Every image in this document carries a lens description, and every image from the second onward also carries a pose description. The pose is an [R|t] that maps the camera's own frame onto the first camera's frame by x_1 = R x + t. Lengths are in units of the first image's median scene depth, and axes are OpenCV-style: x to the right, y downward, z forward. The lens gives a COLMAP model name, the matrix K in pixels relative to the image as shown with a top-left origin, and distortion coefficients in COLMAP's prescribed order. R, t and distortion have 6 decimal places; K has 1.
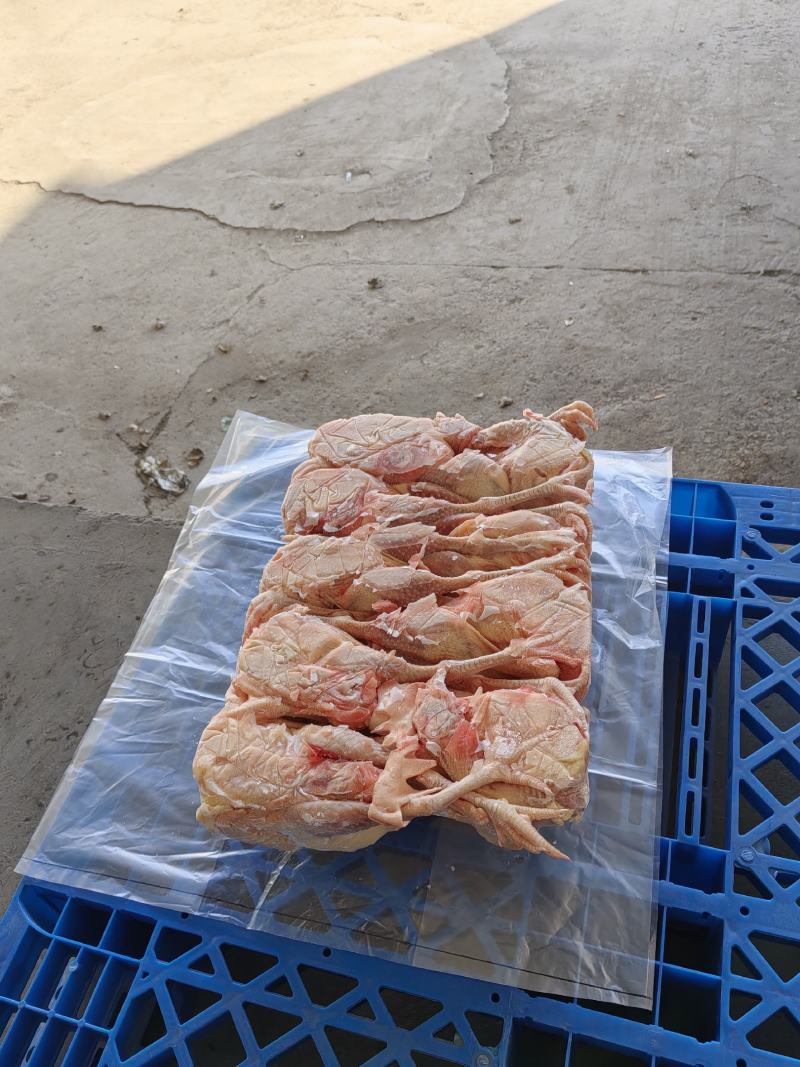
lens RADIAL K [[861.3, 0, 400.0], [0, 861.3, 533.5], [0, 0, 1]] dist [0.061519, -0.090660]
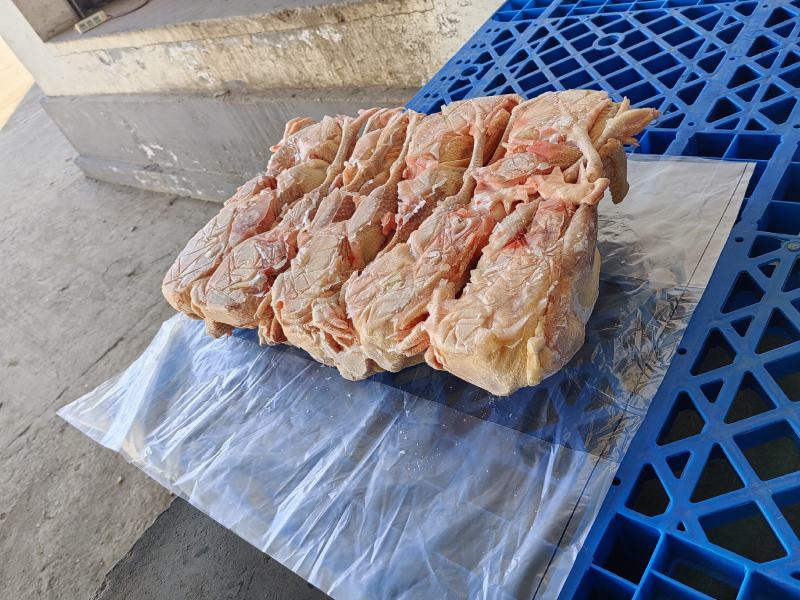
lens RADIAL K [[643.7, 0, 400.0], [0, 643.7, 300.0], [0, 0, 1]] dist [0.047004, -0.055627]
pose [[0.392465, -0.623341, 0.676327, -0.159749], [0.858174, 0.512729, -0.025428, 0.043841], [-0.330922, 0.590385, 0.736163, 0.120493]]
